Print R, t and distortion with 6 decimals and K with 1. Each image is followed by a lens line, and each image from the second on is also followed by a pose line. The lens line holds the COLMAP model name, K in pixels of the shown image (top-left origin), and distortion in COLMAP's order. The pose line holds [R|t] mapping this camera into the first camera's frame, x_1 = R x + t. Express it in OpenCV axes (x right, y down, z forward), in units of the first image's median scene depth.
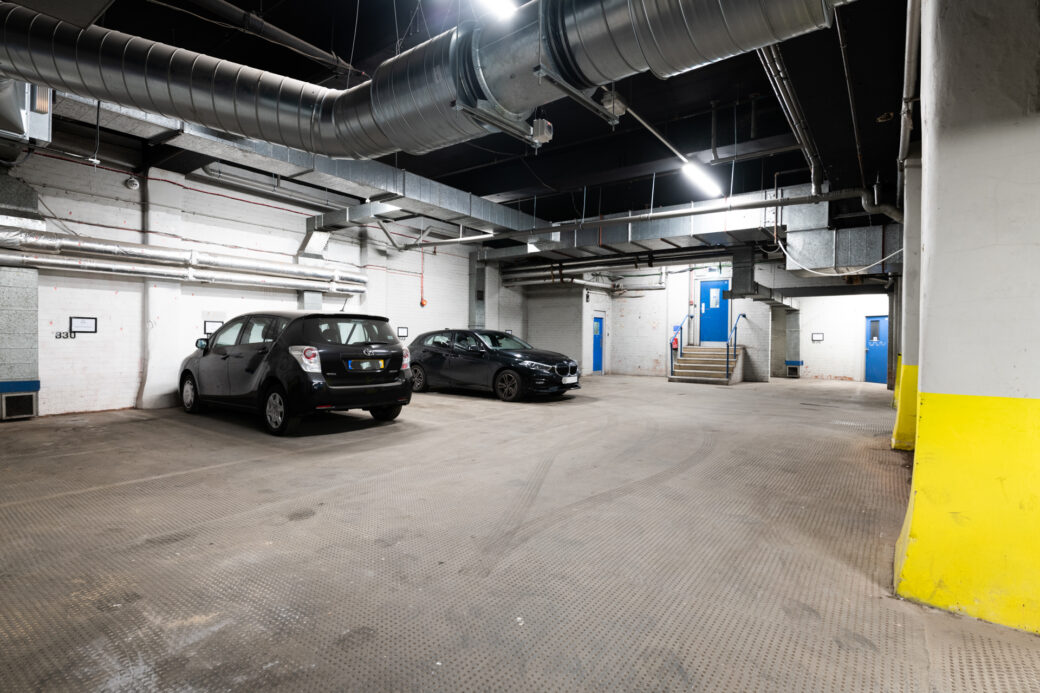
lens RADIAL K [[499.5, 0, 526.3], [0, 499.5, 346.6], [0, 0, 1]] dist [0.004131, 0.000639]
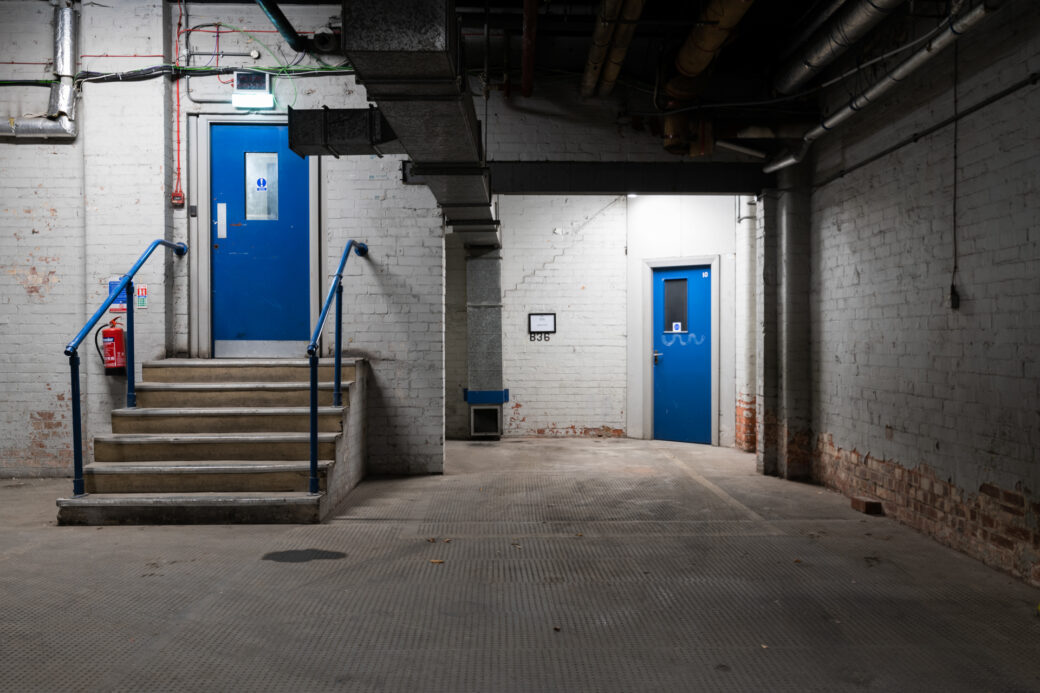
lens RADIAL K [[877.3, 0, 523.5], [0, 877.3, 346.1], [0, 0, 1]] dist [0.048407, -0.010922]
pose [[0.809154, -0.018687, 0.587300, 0.203078], [0.018253, 0.999811, 0.006665, -0.007511], [-0.587313, 0.005327, 0.809342, 0.512561]]
